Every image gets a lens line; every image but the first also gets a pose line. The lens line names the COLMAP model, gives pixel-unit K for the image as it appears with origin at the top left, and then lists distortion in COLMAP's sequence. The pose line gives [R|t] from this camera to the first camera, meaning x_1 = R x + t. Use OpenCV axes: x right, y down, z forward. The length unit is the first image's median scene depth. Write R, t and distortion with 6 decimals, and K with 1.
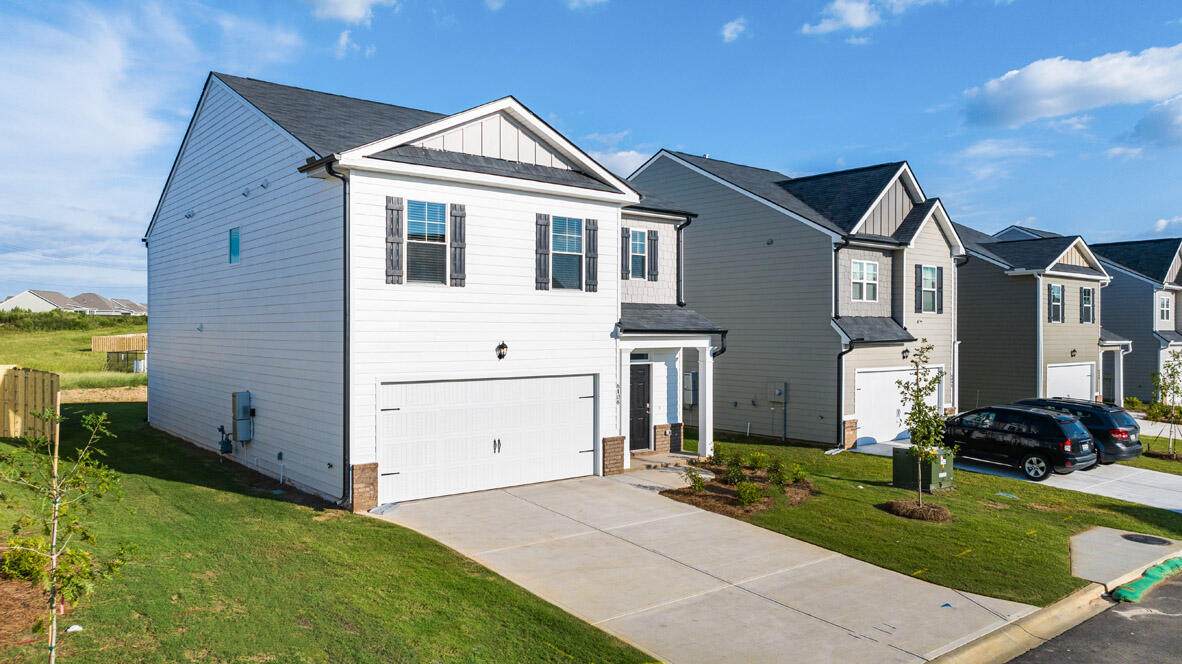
lens RADIAL K [[834.1, 0, 598.2], [0, 834.1, 328.5], [0, 0, 1]] dist [-0.028868, 0.018366]
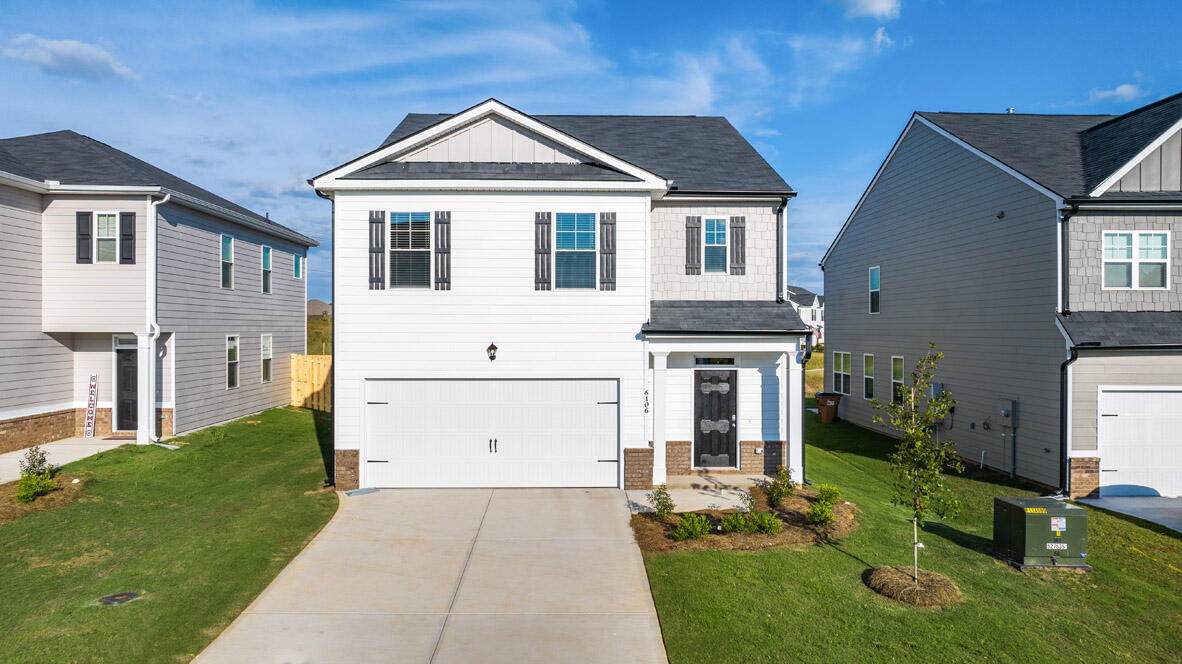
lens RADIAL K [[834.1, 0, 596.4], [0, 834.1, 328.6], [0, 0, 1]] dist [-0.028868, 0.018366]
pose [[0.786999, -0.003519, -0.616944, 0.547371], [0.002109, 0.999993, -0.003015, 0.001867], [0.616950, 0.001072, 0.787001, 0.254059]]
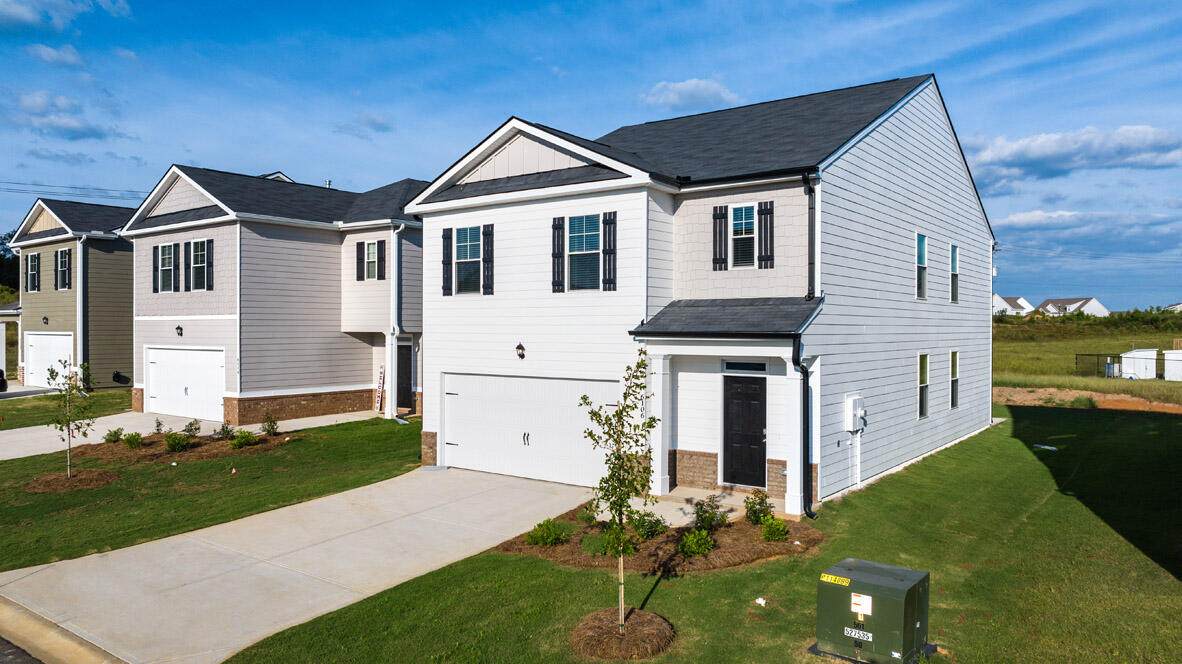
lens RADIAL K [[834.1, 0, 596.7], [0, 834.1, 342.1], [0, 0, 1]] dist [-0.028868, 0.018366]
pose [[0.223147, 0.012959, -0.974699, 0.869696], [0.000240, 0.999911, 0.013349, 0.000223], [0.974785, -0.003213, 0.223124, 0.768536]]
